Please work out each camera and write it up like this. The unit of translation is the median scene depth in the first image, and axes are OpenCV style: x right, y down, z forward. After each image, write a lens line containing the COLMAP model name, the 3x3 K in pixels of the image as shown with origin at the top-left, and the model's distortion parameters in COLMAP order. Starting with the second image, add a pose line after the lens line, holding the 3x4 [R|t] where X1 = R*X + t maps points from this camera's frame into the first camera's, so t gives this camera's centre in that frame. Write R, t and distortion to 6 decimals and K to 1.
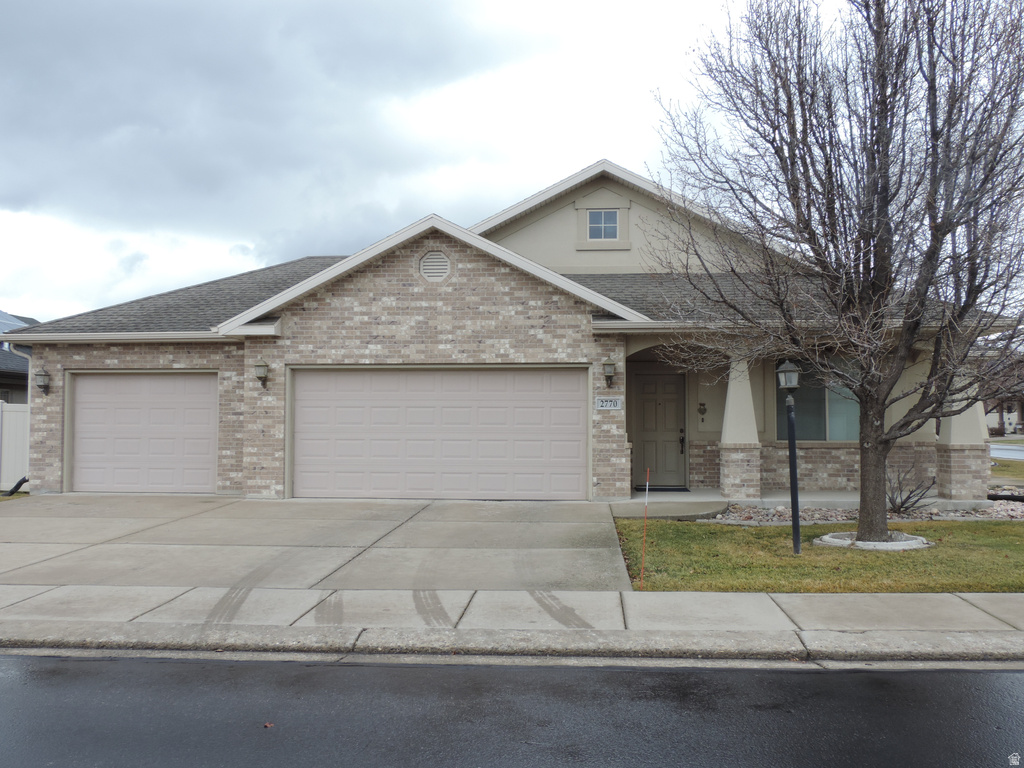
lens RADIAL K [[873.6, 0, 512.0], [0, 873.6, 384.0], [0, 0, 1]] dist [-0.046883, 0.005605]
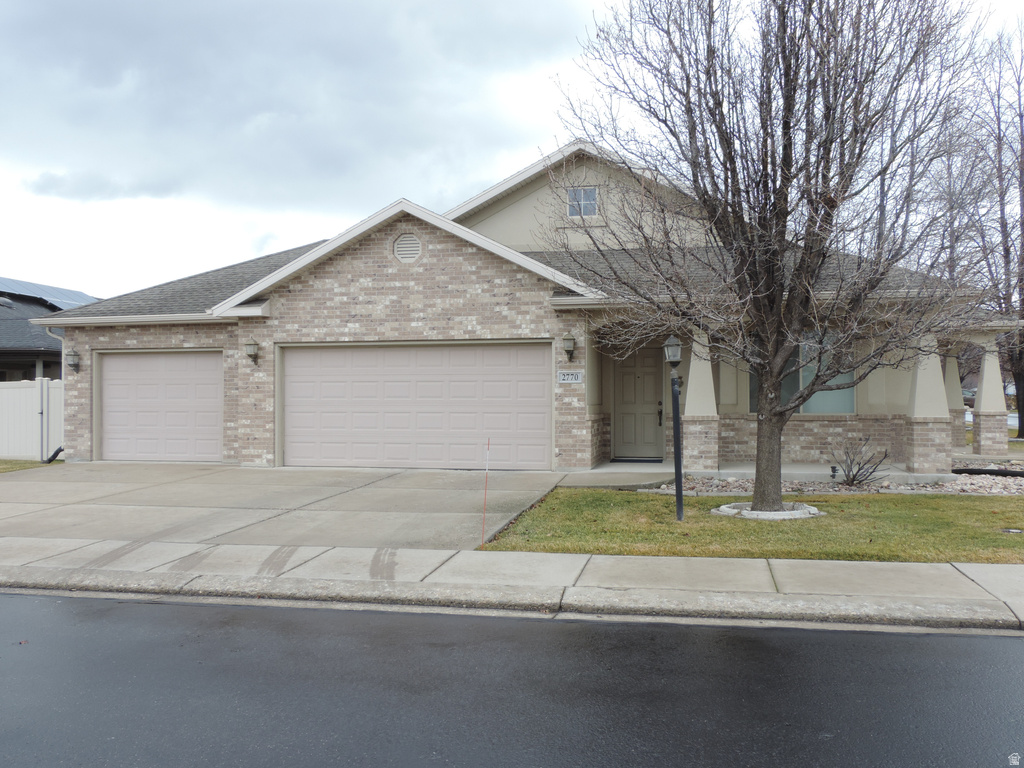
lens RADIAL K [[873.6, 0, 512.0], [0, 873.6, 384.0], [0, 0, 1]] dist [-0.046883, 0.005605]
pose [[0.992053, -0.005119, -0.125716, 0.168474], [0.008868, 0.999532, 0.029286, -0.000467], [0.125507, -0.030168, 0.991634, -0.033651]]
